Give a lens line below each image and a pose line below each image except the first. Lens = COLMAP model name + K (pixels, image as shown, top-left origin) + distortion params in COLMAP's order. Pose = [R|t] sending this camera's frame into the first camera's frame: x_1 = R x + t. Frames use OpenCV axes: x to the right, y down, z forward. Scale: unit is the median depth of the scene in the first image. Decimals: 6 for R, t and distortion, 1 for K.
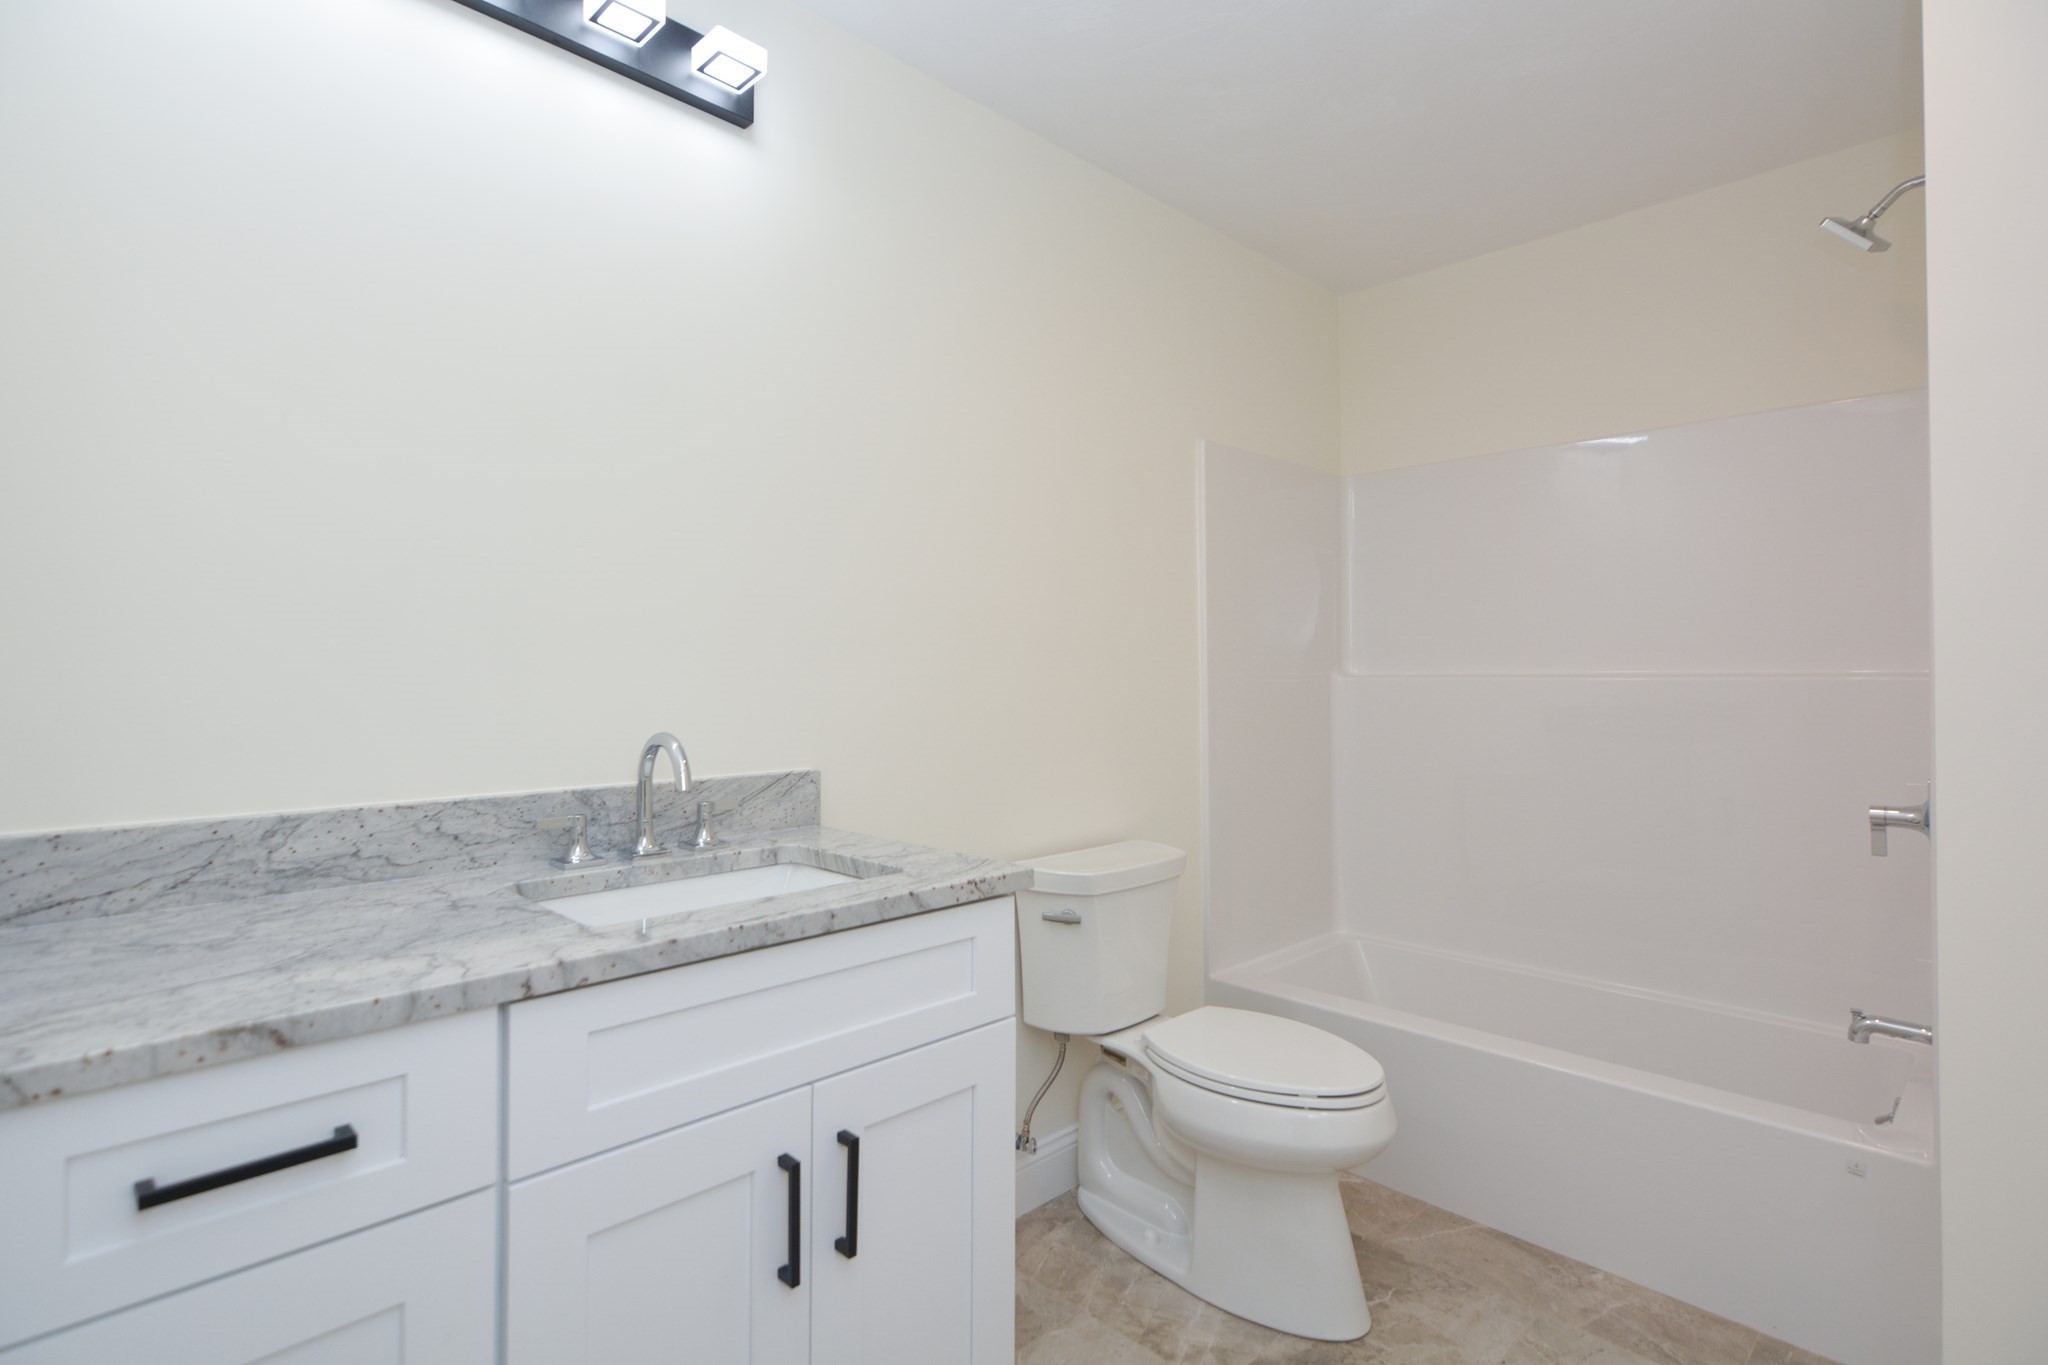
lens RADIAL K [[1027.5, 0, 1024.0], [0, 1027.5, 682.5], [0, 0, 1]] dist [-0.002068, -0.000135]
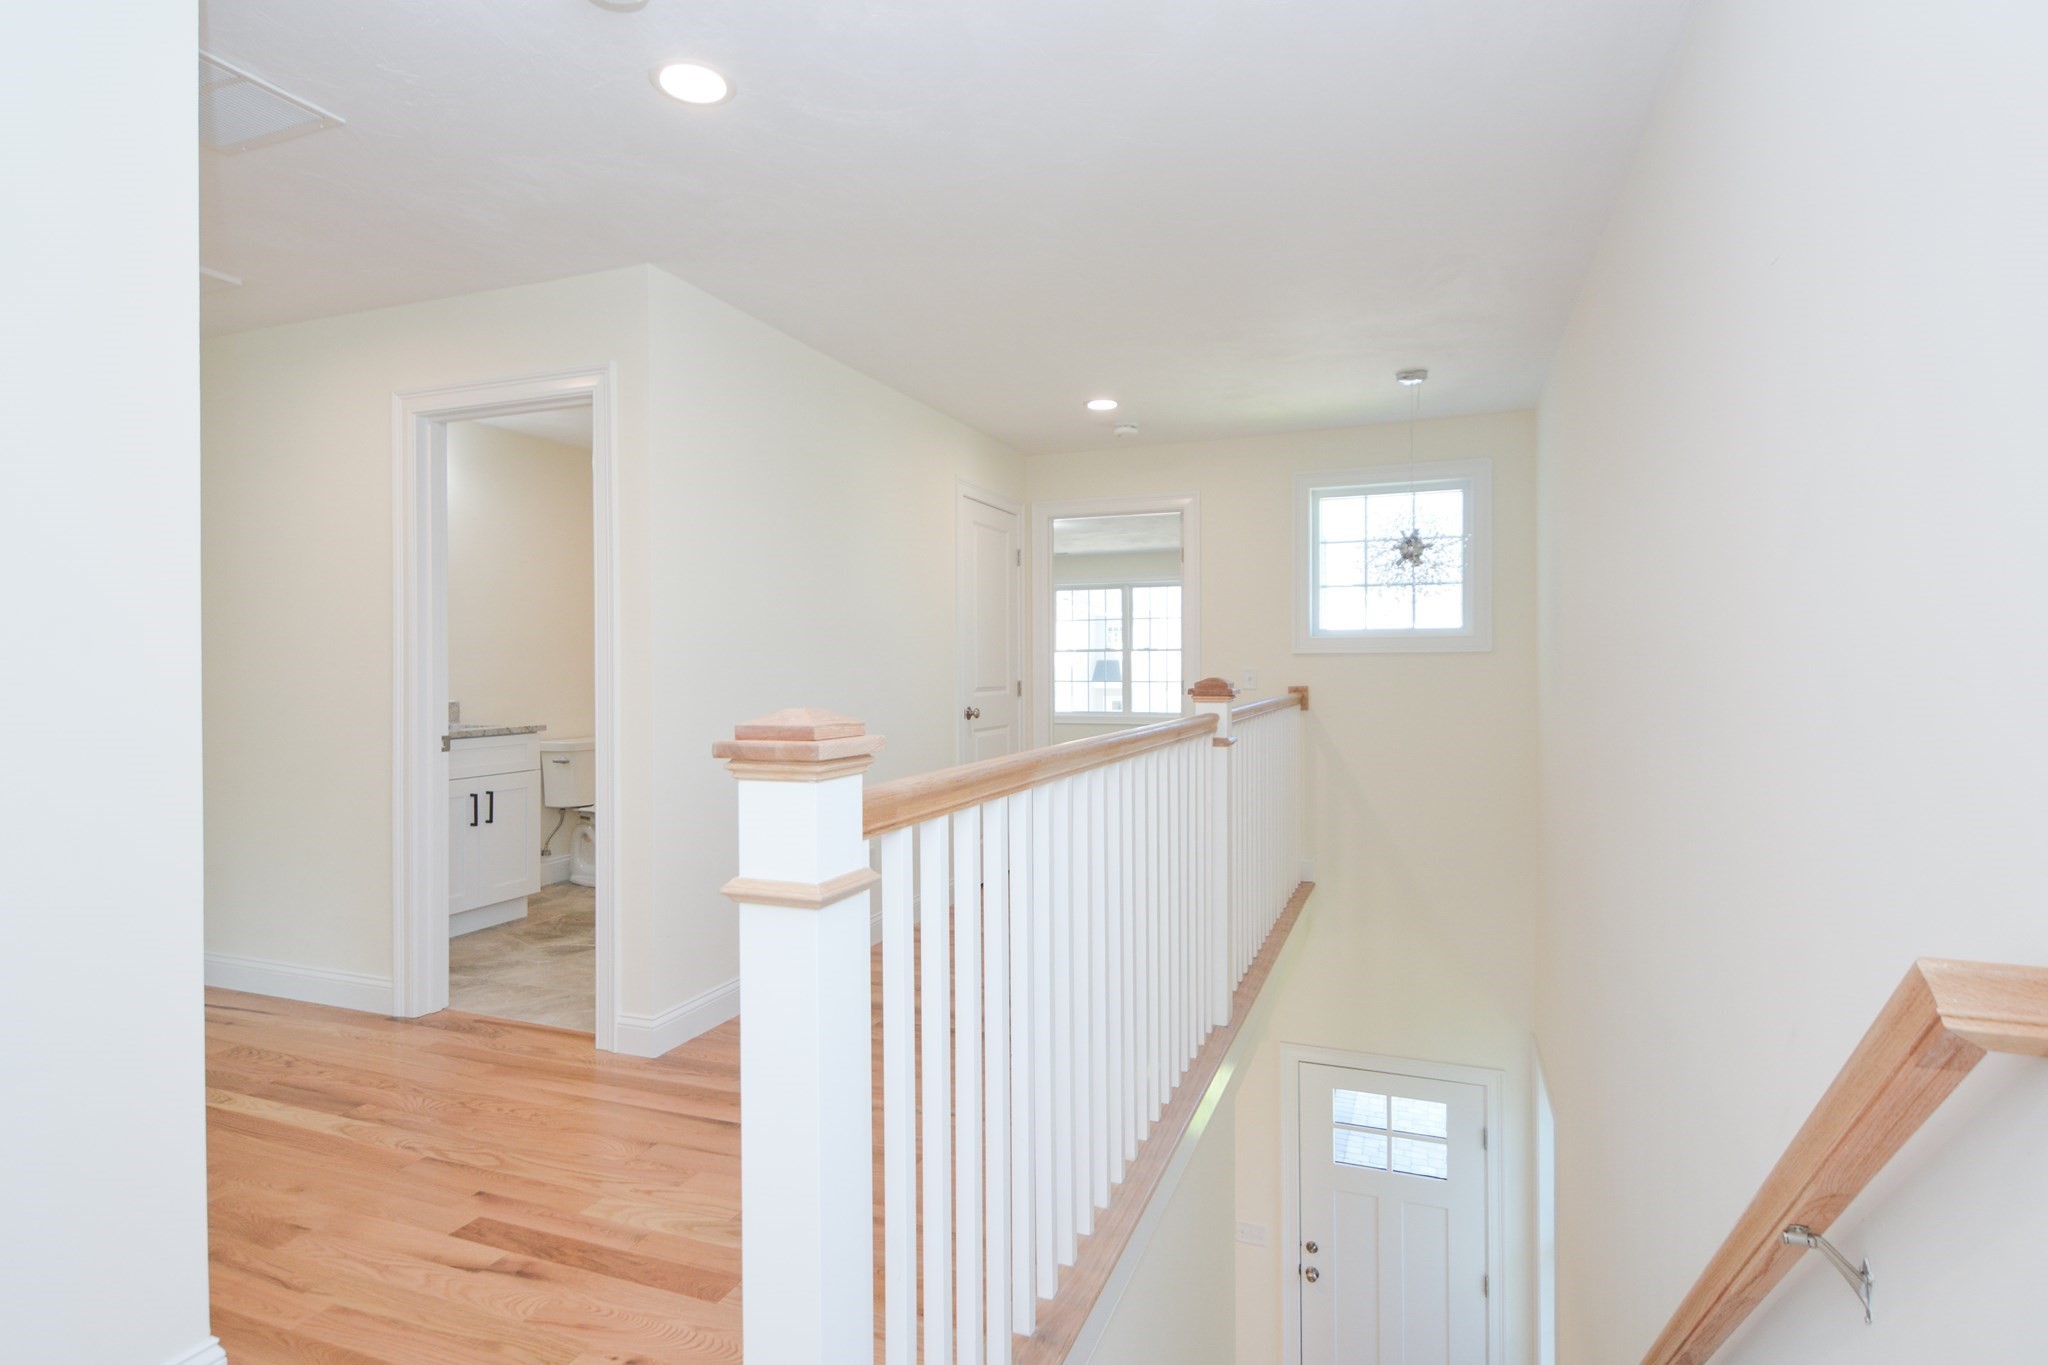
lens RADIAL K [[1027.5, 0, 1024.0], [0, 1027.5, 682.5], [0, 0, 1]] dist [-0.002068, -0.000135]
pose [[0.908126, -0.000316, 0.418697, 0.012622], [-0.008792, 0.999765, 0.019823, -0.016934], [-0.418605, -0.021683, 0.907910, -1.704419]]
